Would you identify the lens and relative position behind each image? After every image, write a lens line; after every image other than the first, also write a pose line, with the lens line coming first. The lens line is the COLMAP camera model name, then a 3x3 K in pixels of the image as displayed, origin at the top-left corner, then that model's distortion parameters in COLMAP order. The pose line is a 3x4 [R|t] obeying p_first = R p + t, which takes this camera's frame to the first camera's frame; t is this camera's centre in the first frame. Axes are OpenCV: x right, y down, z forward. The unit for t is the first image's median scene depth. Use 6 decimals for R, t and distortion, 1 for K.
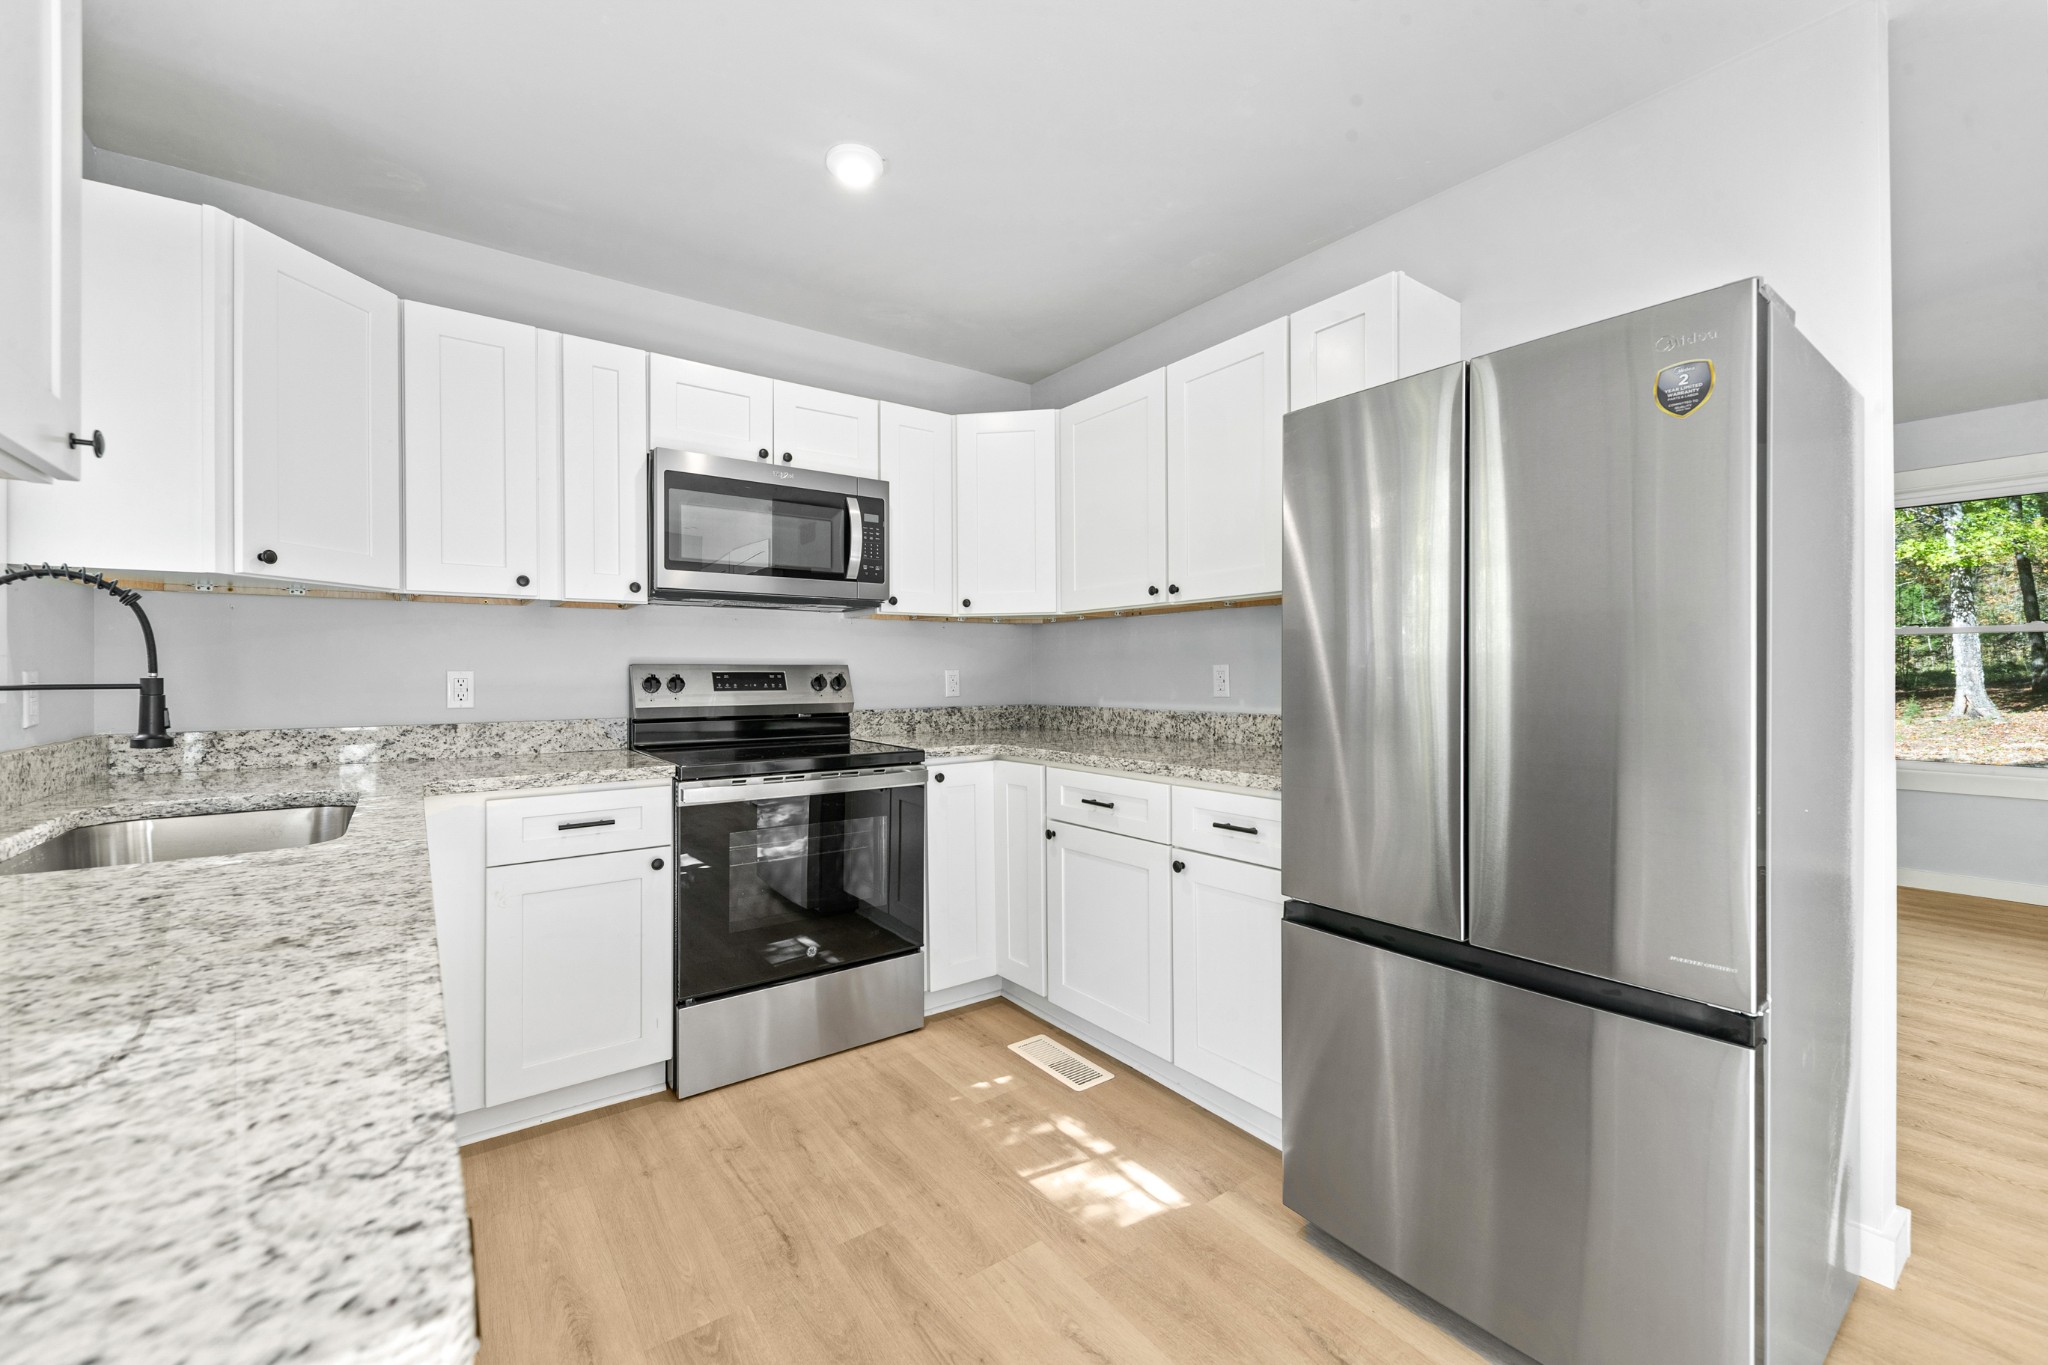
lens RADIAL K [[832.6, 0, 1024.0], [0, 832.6, 682.5], [0, 0, 1]] dist [0.001003, -0.000049]
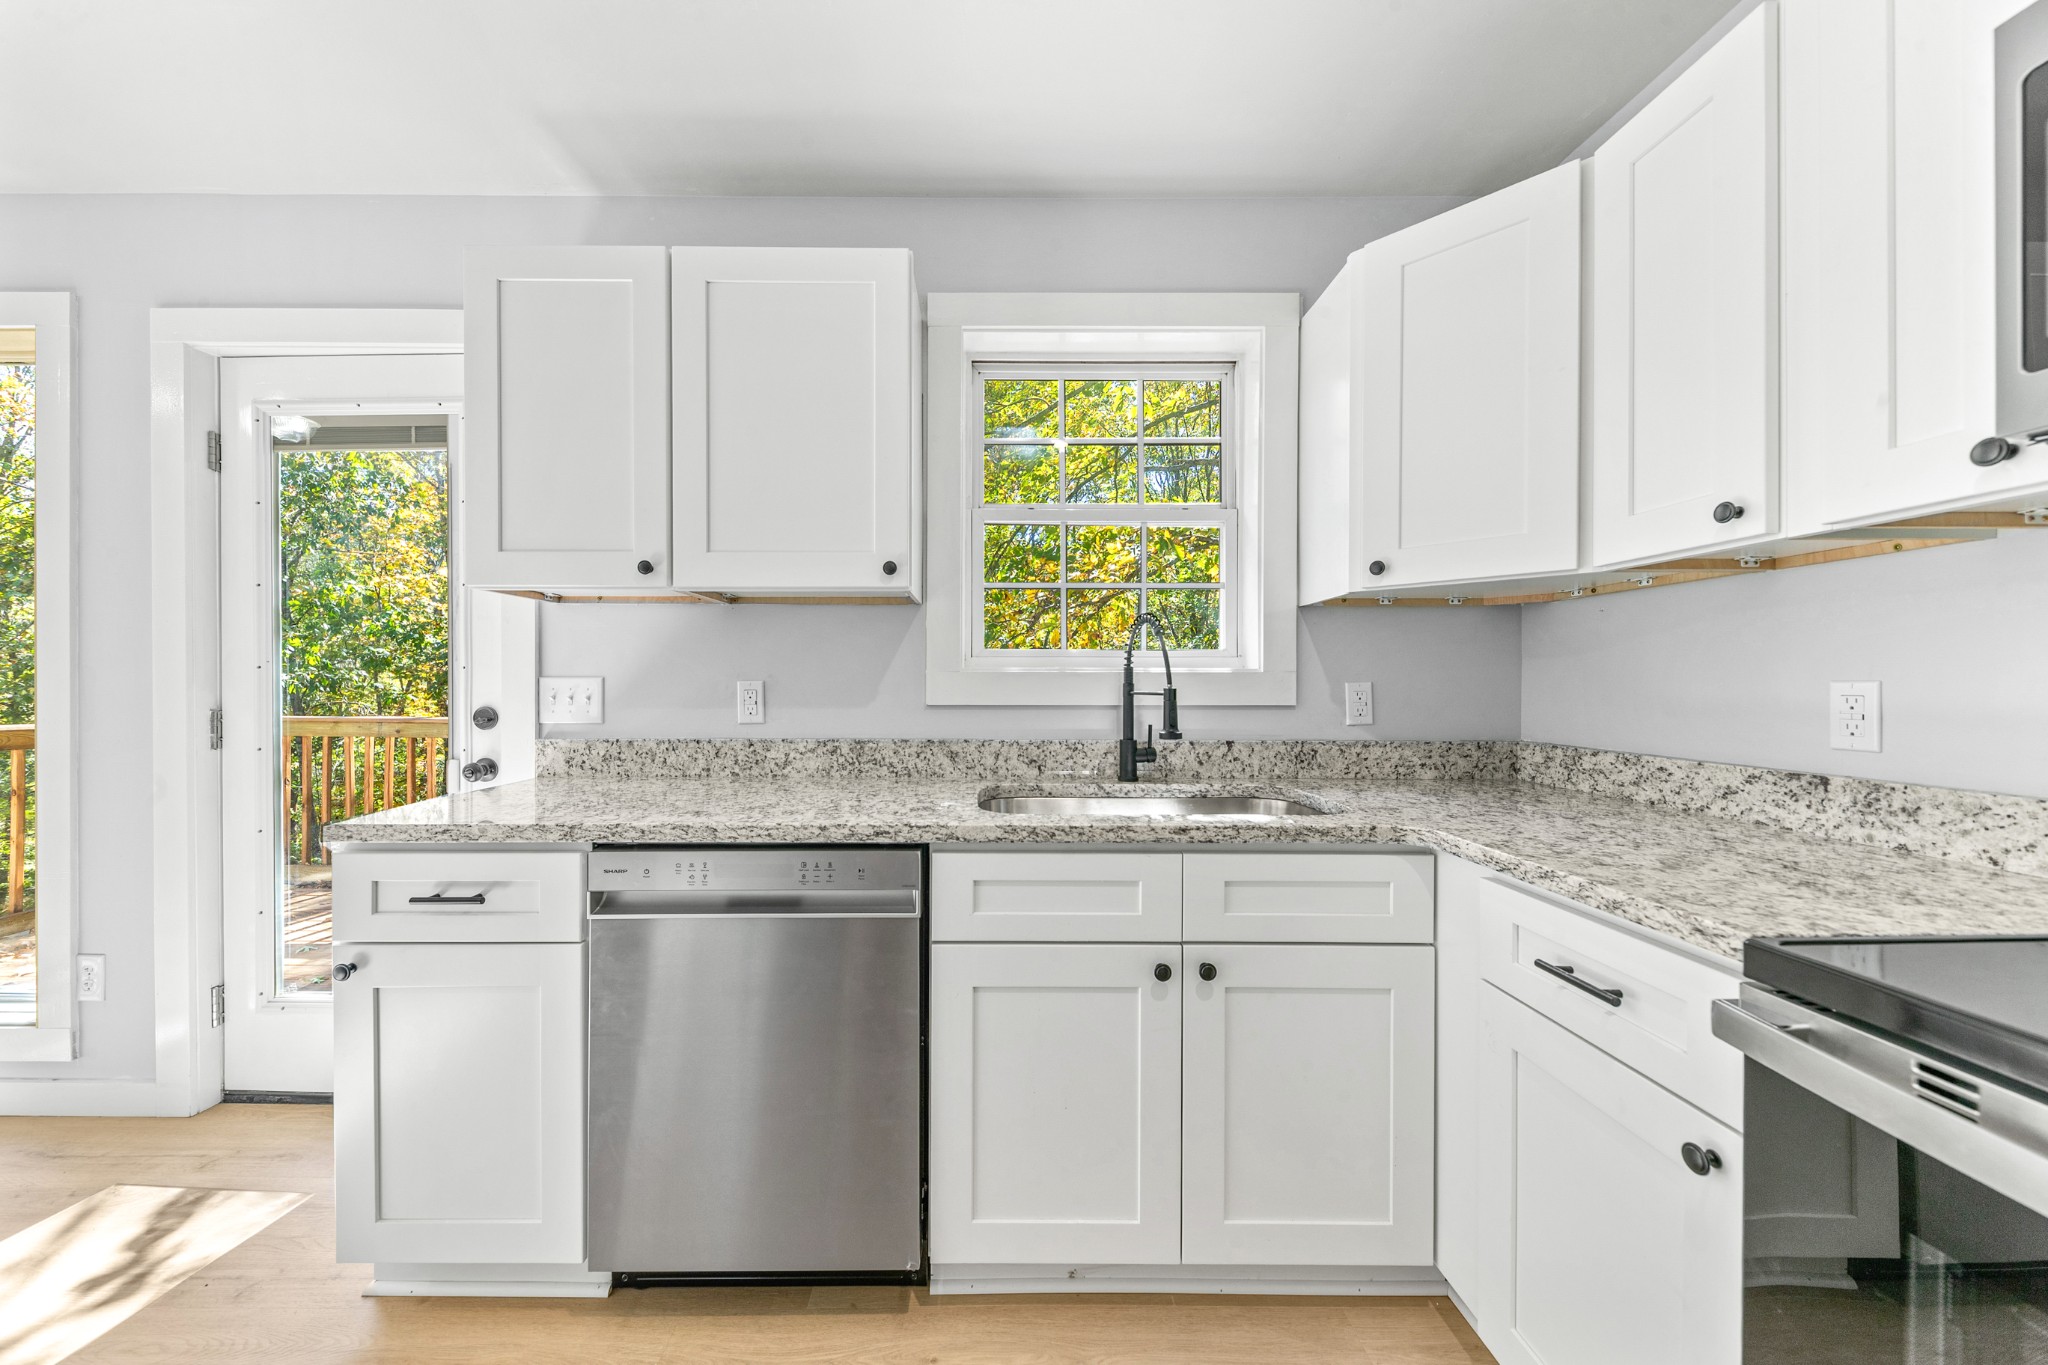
lens RADIAL K [[735.5, 0, 1016.5], [0, 735.5, 673.0], [0, 0, 1]] dist [-0.000765, -0.000170]
pose [[-0.594014, -0.007542, -0.804419, 0.047952], [-0.008778, 0.999957, -0.002894, -0.014358], [0.804406, 0.005342, -0.594055, 0.828971]]
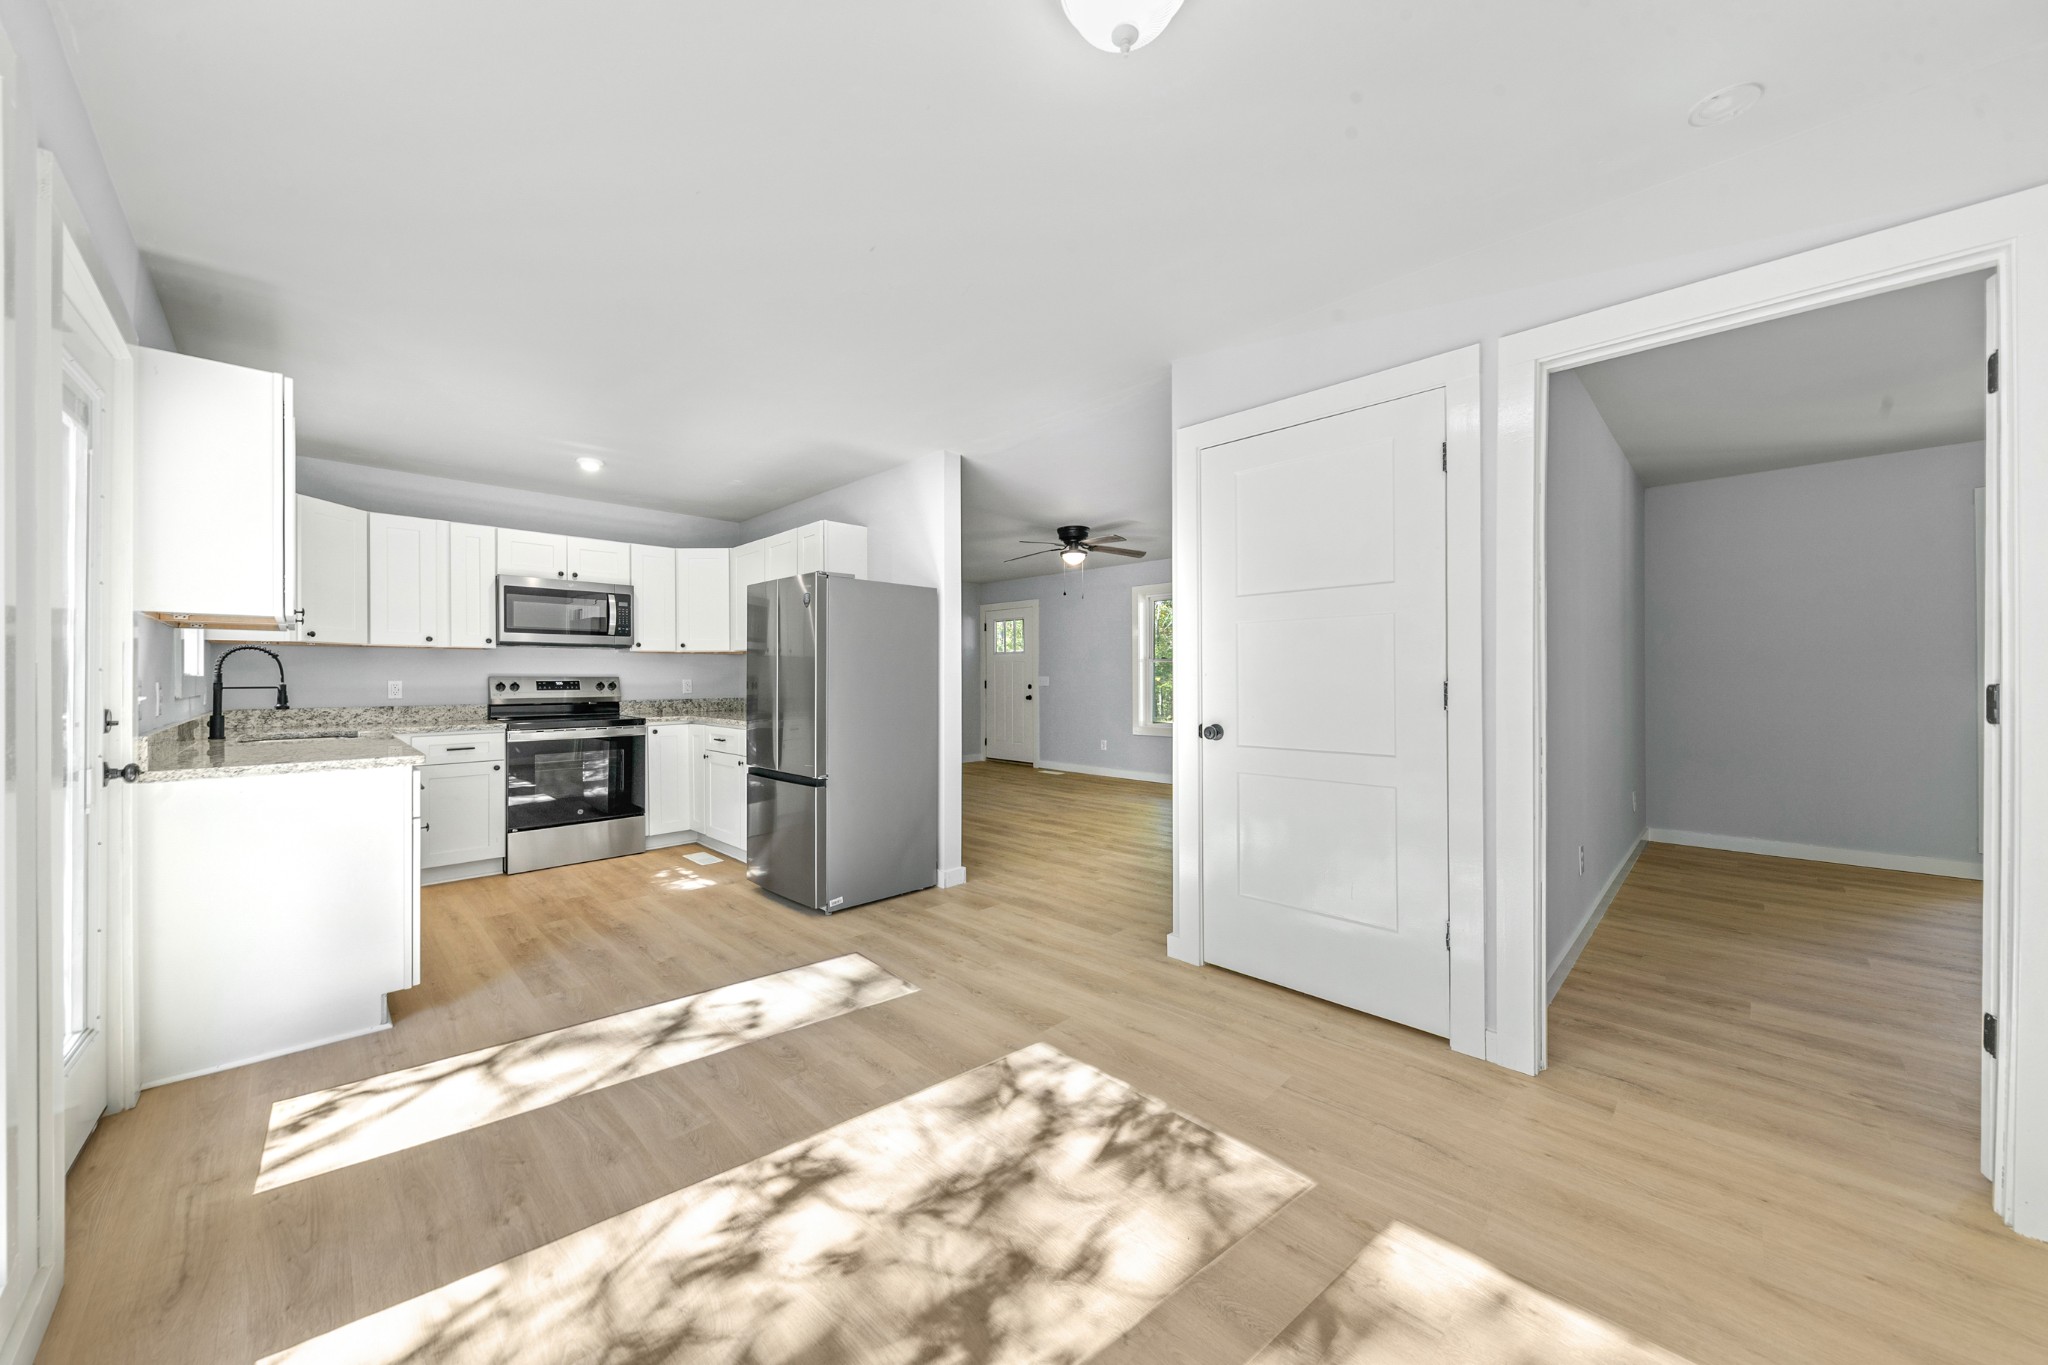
lens RADIAL K [[717.0, 0, 1031.9], [0, 717.0, 682.0], [0, 0, 1]] dist [-0.000276, -0.000300]
pose [[0.987527, -0.001164, 0.157442, 0.587306], [0.002128, 0.999980, -0.005954, 0.003377], [-0.157432, 0.006215, 0.987510, -0.978314]]
